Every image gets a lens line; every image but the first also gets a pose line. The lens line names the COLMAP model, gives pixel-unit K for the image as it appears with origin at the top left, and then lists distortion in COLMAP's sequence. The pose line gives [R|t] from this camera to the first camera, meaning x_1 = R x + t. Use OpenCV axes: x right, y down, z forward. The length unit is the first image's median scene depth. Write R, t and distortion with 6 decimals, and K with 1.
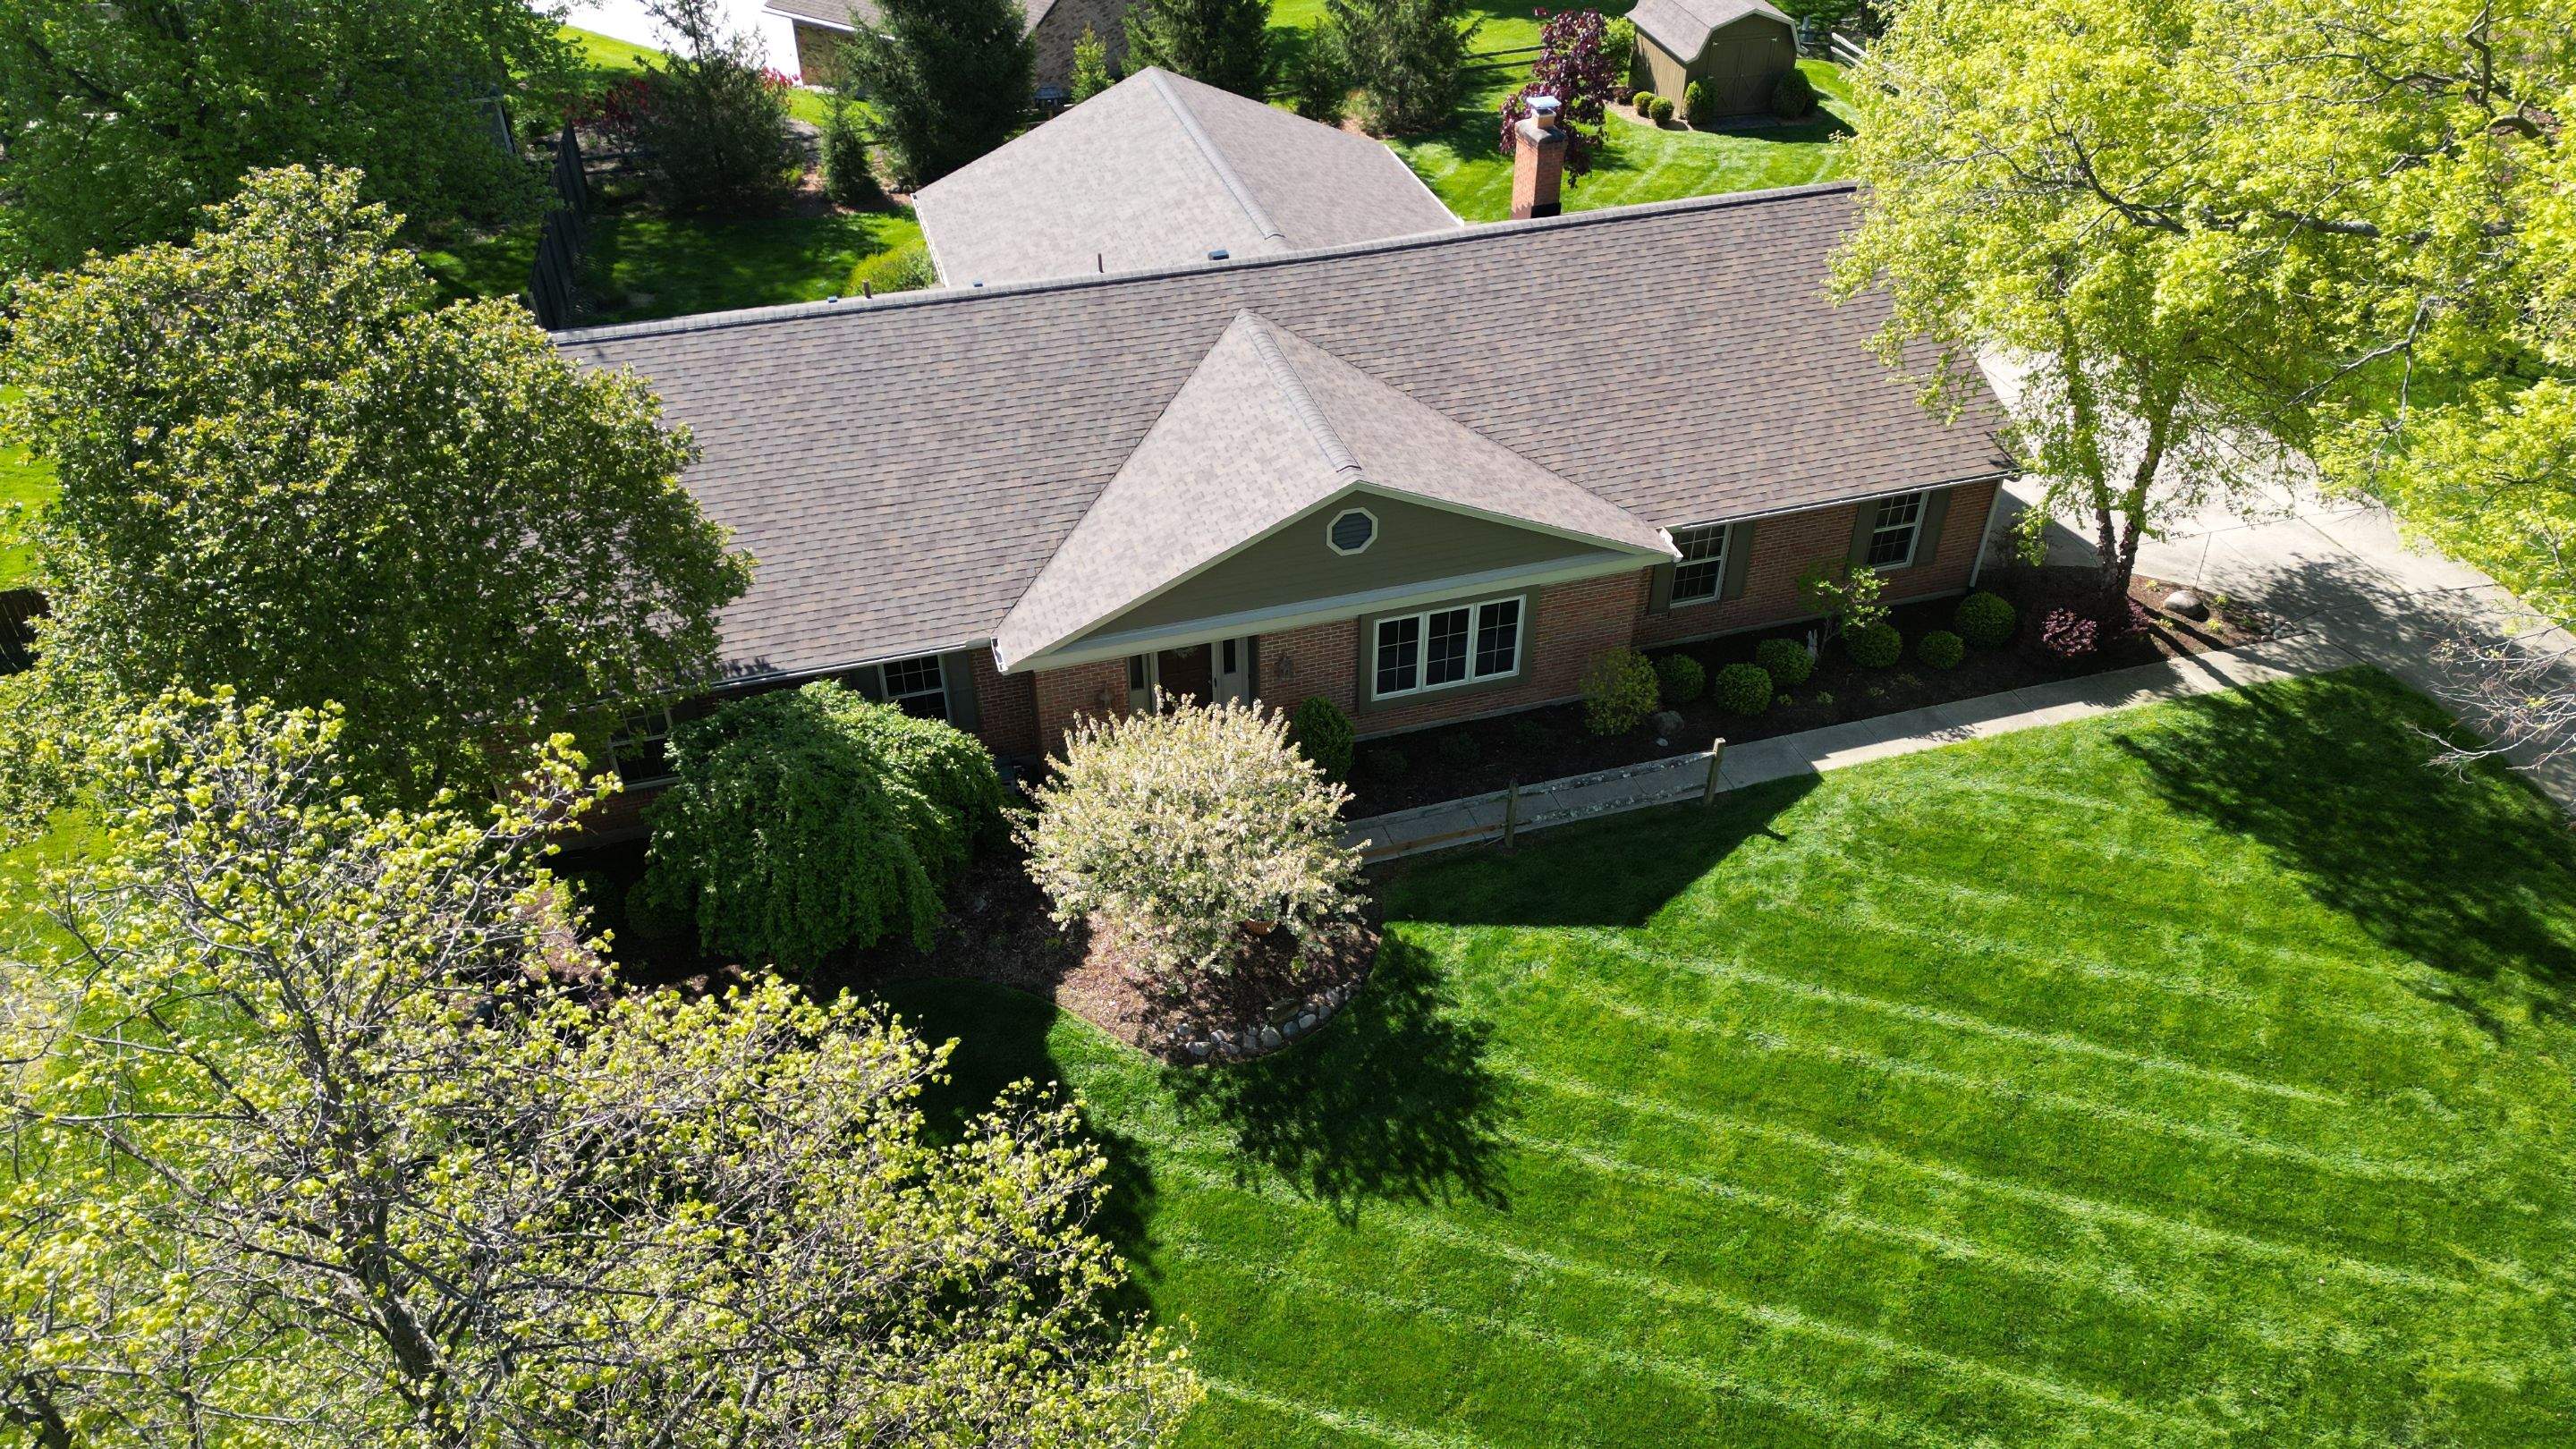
lens RADIAL K [[1851.1, 0, 1288.0], [0, 1851.1, 724.5], [0, 0, 1]] dist [0.007617, 0.001740]
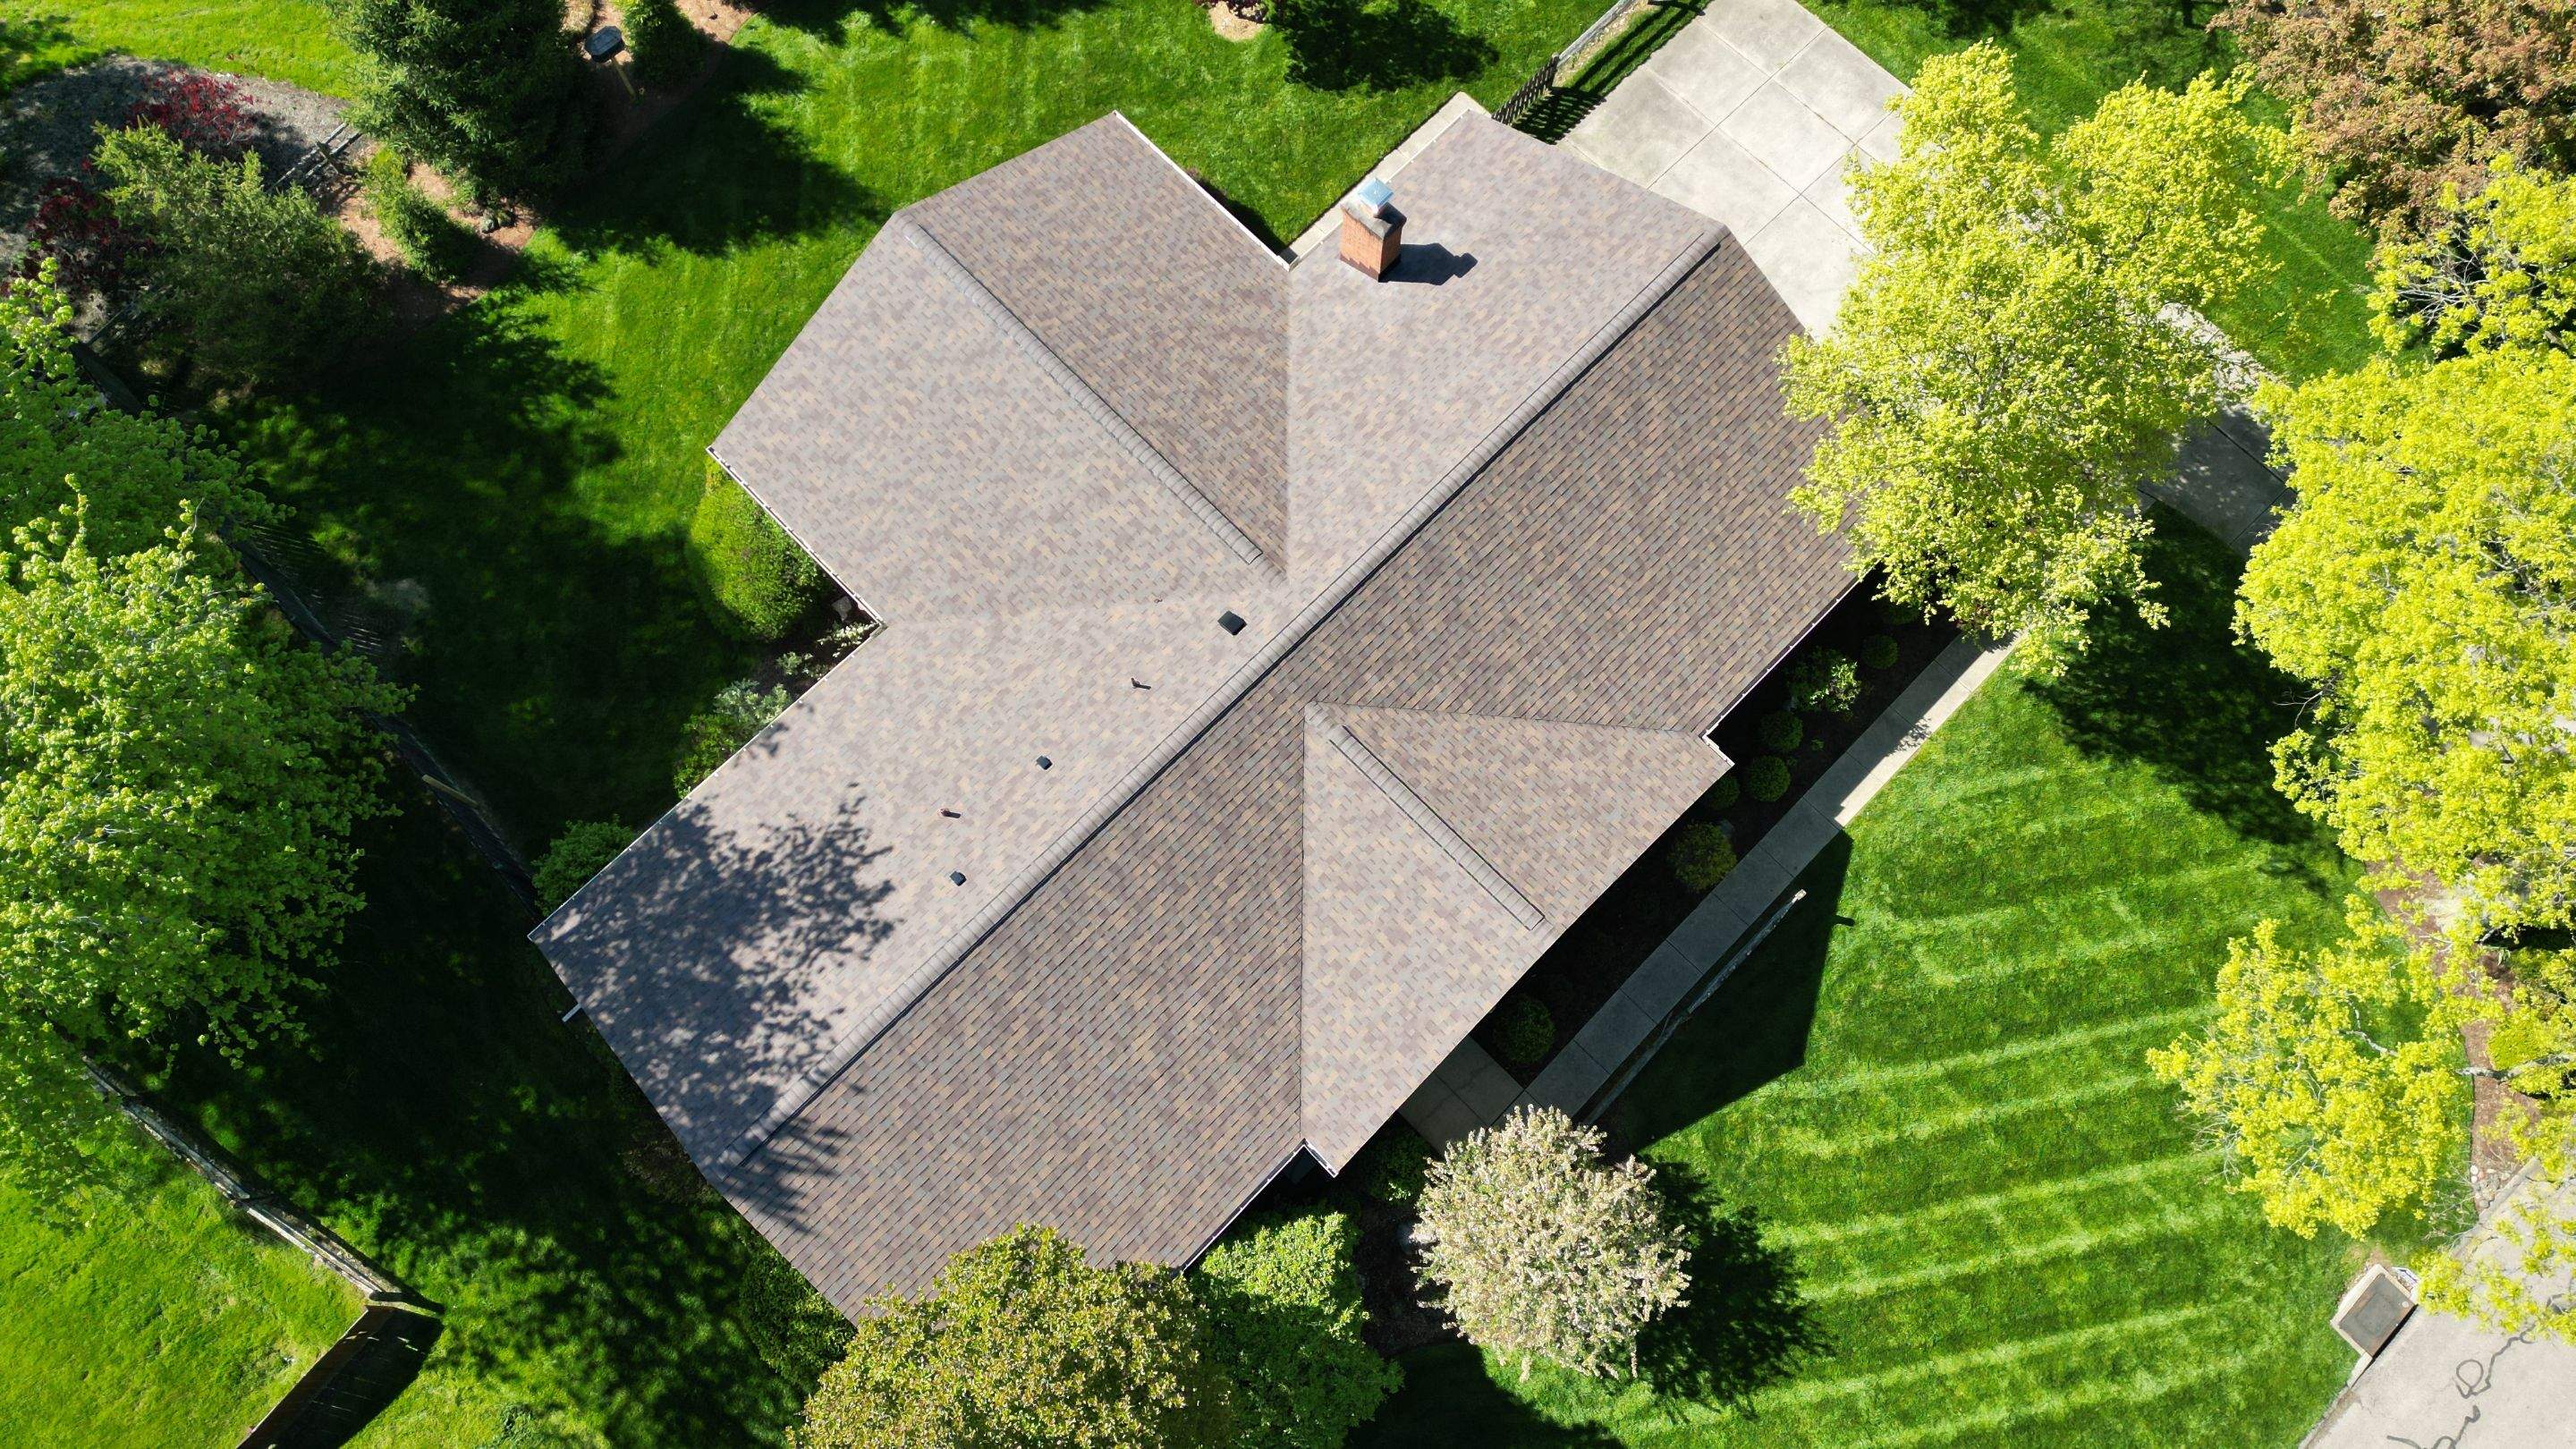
lens RADIAL K [[1825.6, 0, 1288.0], [0, 1825.6, 724.5], [0, 0, 1]] dist [-0.000871, -0.000393]
pose [[0.880404, -0.453723, 0.137927, -0.213335], [0.287121, 0.741481, 0.606438, -0.993162], [-0.377425, -0.494309, 0.783077, 0.206740]]
